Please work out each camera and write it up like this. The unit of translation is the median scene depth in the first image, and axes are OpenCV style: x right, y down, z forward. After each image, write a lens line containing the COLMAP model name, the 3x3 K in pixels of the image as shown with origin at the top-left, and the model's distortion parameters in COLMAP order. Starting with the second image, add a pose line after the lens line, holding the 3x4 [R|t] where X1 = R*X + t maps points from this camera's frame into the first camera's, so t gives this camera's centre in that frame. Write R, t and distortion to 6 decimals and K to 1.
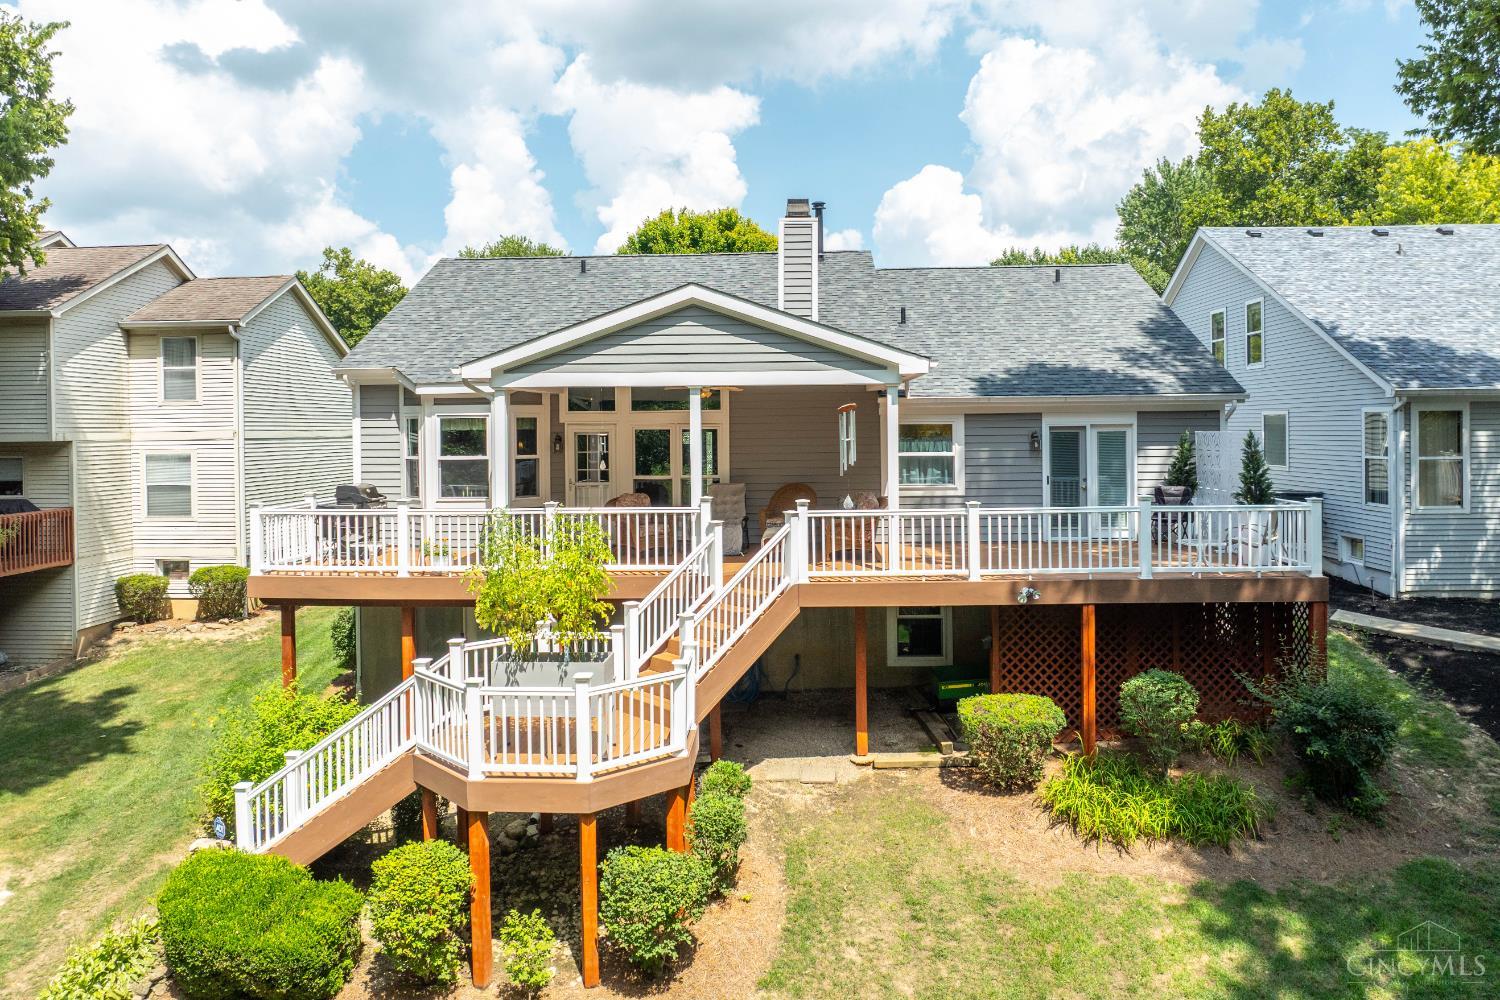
lens RADIAL K [[905.6, 0, 750.0], [0, 905.6, 500.0], [0, 0, 1]] dist [-0.044946, 0.000763]
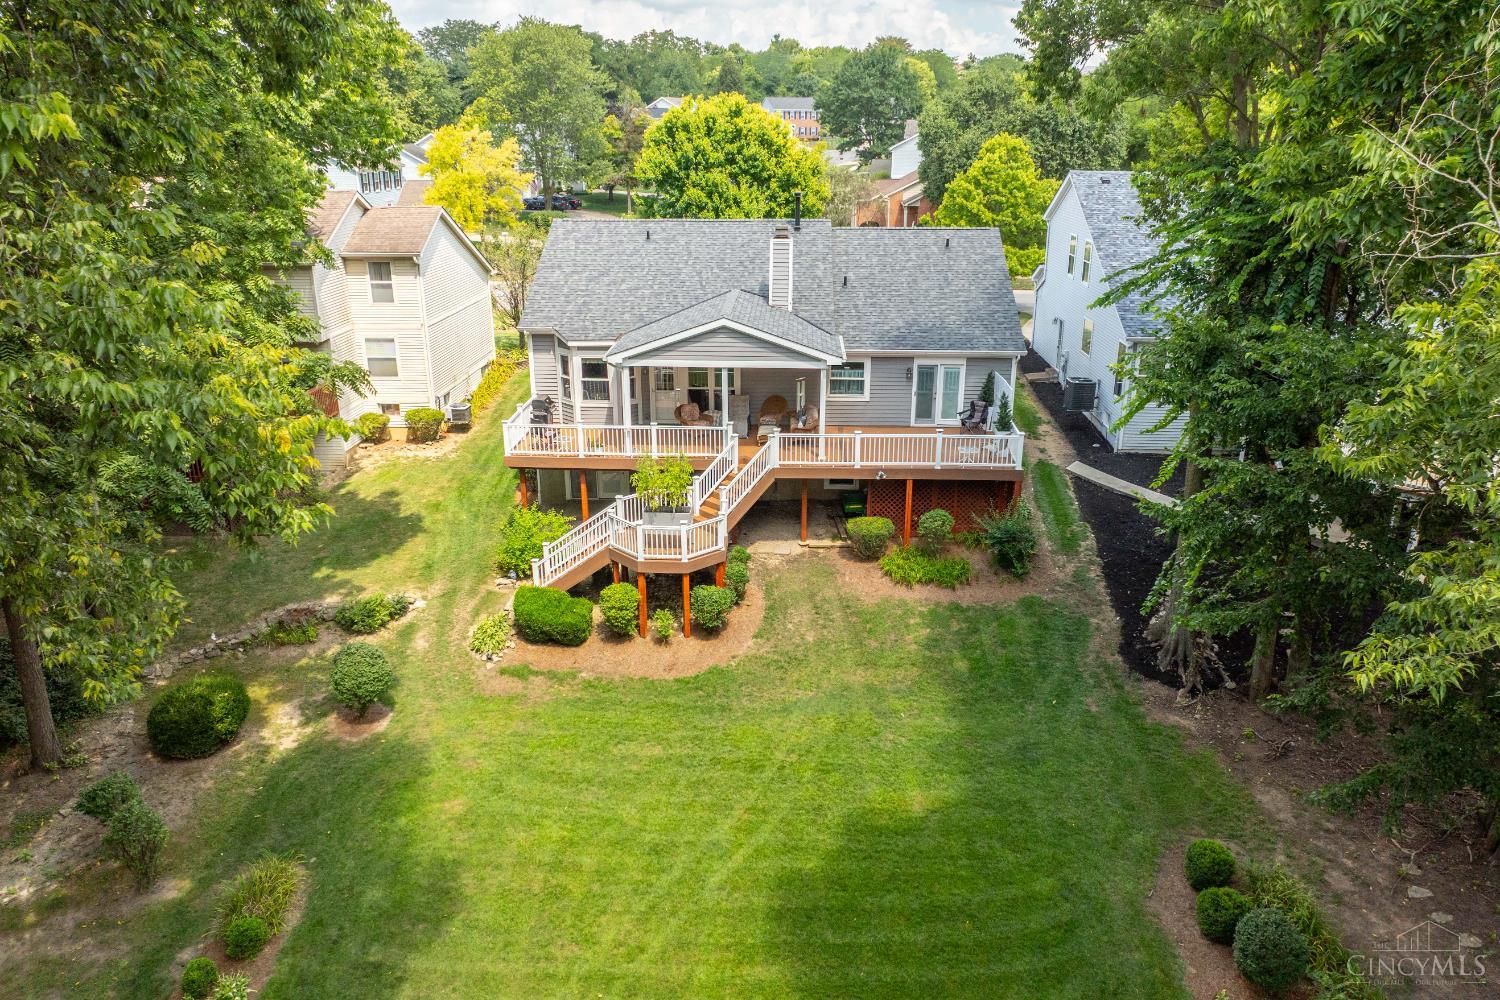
lens RADIAL K [[905.6, 0, 750.0], [0, 905.6, 500.0], [0, 0, 1]] dist [-0.044946, 0.000763]
pose [[0.999950, 0.009963, -0.000087, -0.002566], [-0.009447, 0.950846, 0.309521, -0.486954], [0.003166, -0.309505, 0.950893, -1.035273]]
